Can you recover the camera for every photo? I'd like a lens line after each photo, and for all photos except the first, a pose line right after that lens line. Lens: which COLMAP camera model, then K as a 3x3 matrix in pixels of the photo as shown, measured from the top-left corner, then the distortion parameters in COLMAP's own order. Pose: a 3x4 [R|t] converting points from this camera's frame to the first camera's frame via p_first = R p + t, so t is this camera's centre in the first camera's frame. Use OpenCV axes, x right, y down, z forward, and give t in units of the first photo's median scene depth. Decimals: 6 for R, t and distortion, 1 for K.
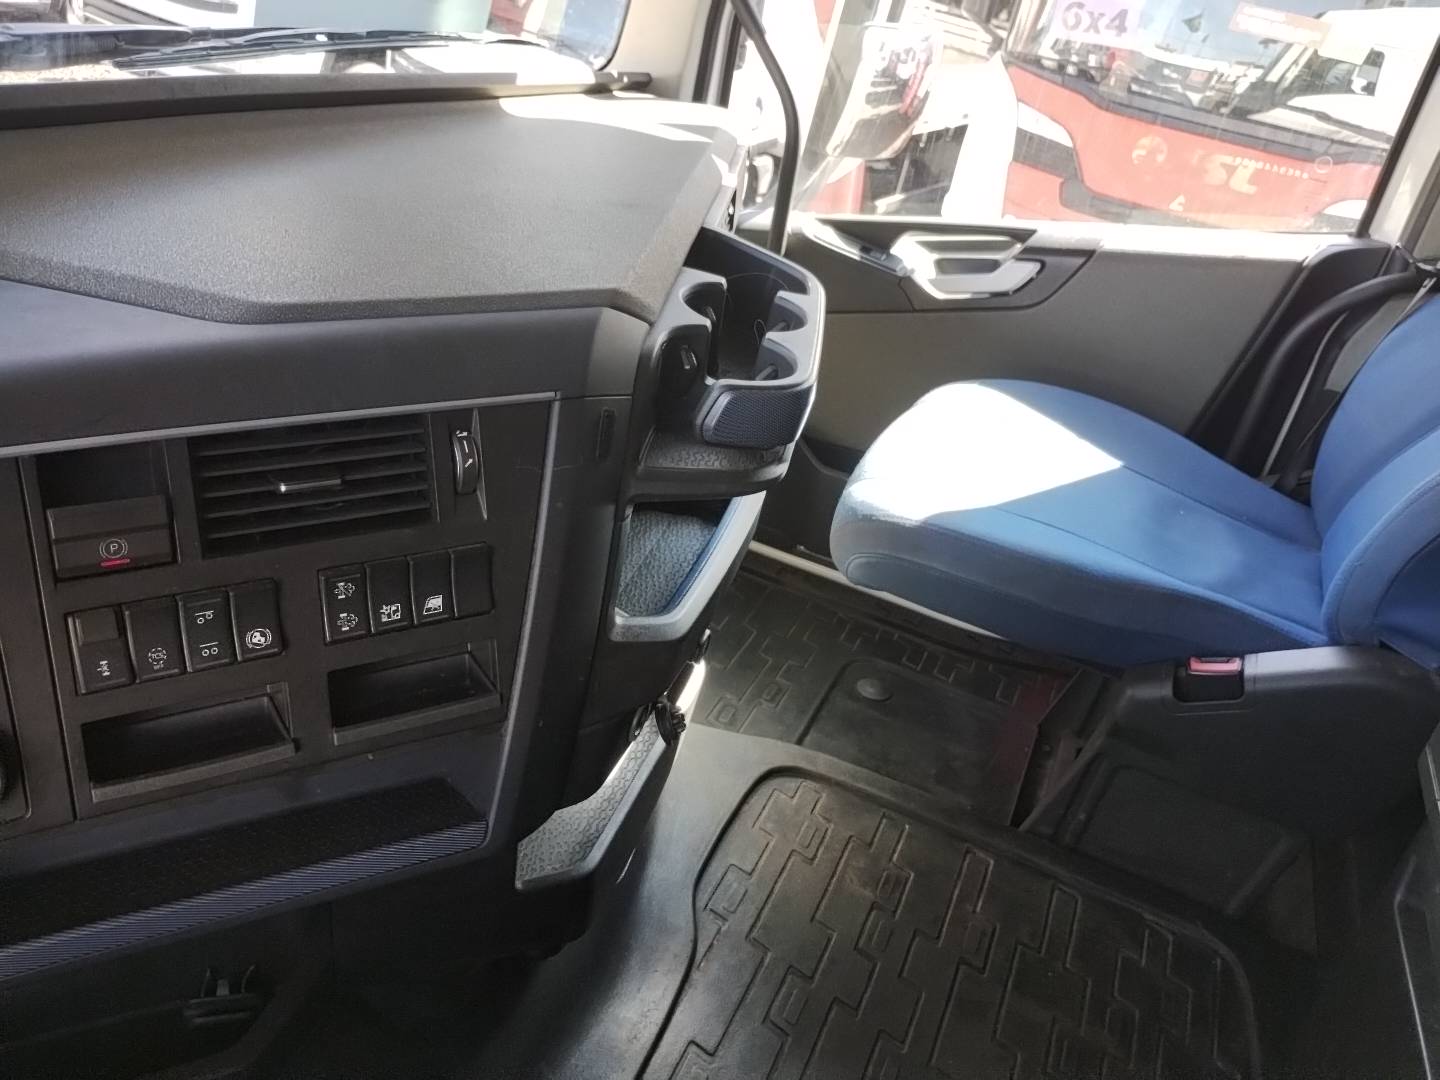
lens RADIAL K [[1200.1, 0, 727.2], [0, 1200.1, 538.4], [0, 0, 1]] dist [0.012437, -0.008612]
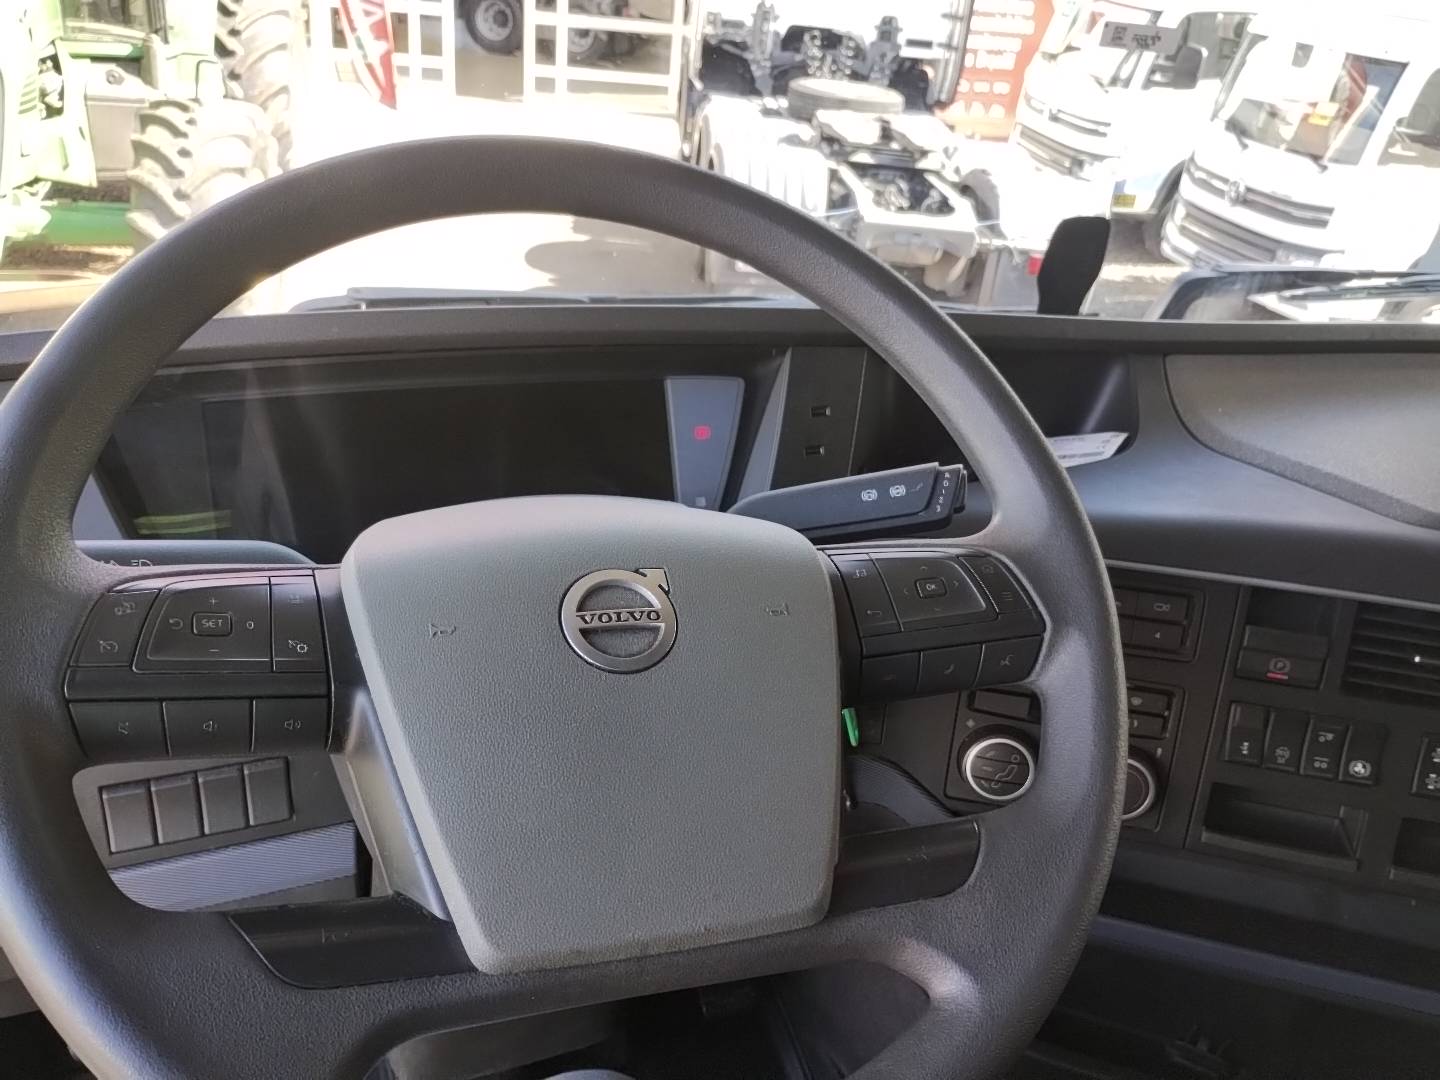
lens RADIAL K [[1200.1, 0, 727.2], [0, 1200.1, 538.4], [0, 0, 1]] dist [0.012437, -0.008612]
pose [[0.695749, 0.211393, -0.686474, -0.039740], [-0.311690, 0.949896, -0.023390, 0.089984], [0.647134, 0.230240, 0.726778, -0.386350]]
